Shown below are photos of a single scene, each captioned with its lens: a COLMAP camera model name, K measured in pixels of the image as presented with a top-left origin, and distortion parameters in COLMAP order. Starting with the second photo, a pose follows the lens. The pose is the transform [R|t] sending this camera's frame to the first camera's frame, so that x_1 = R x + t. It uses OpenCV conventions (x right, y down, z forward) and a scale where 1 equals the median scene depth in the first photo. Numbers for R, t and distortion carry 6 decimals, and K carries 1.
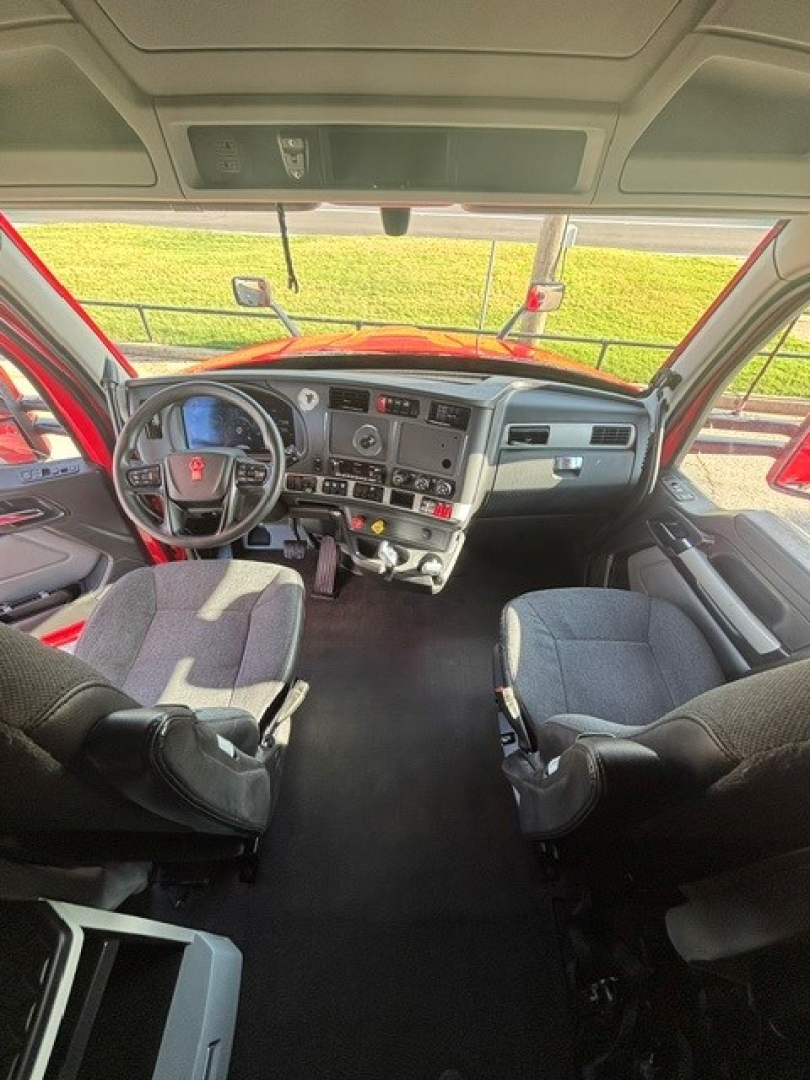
lens RADIAL K [[442.8, 0, 405.0], [0, 442.8, 540.0], [0, 0, 1]] dist [-0.001747, -0.000117]
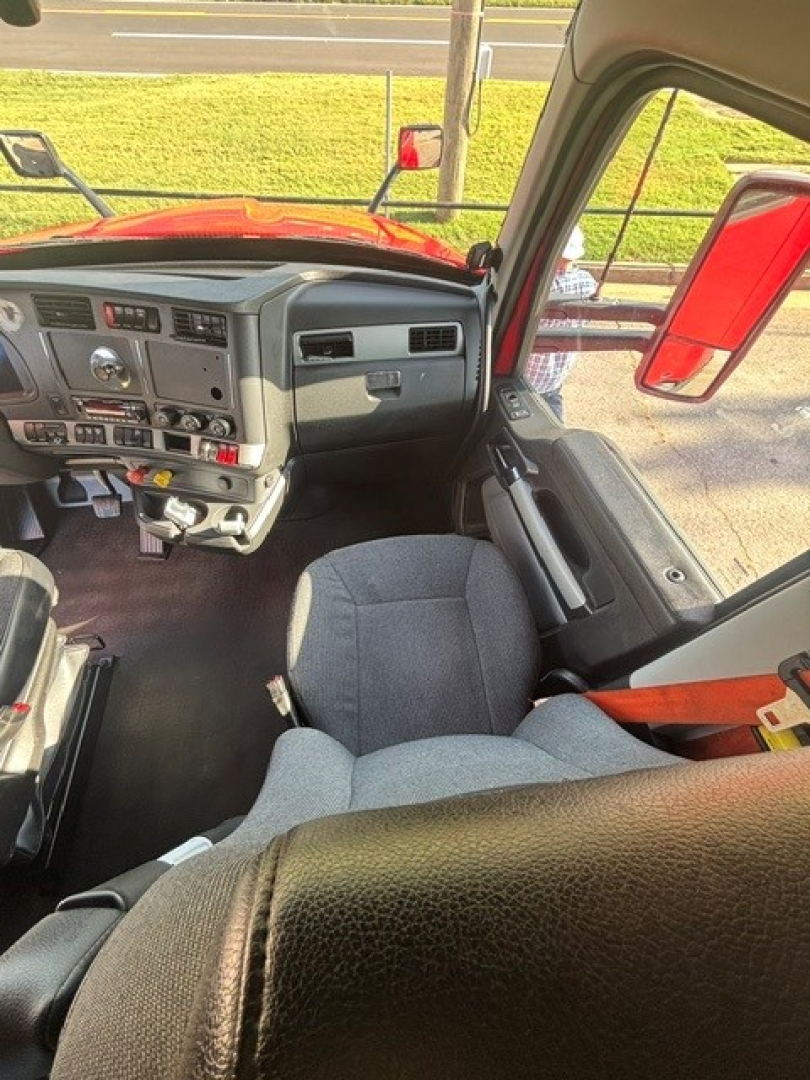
lens RADIAL K [[447.4, 0, 405.0], [0, 447.4, 540.0], [0, 0, 1]] dist [0.007083, -0.000282]
pose [[0.992455, -0.100674, 0.069983, 0.314360], [0.084942, 0.976173, 0.199680, -0.049015], [-0.088418, -0.192229, 0.977359, 0.151511]]
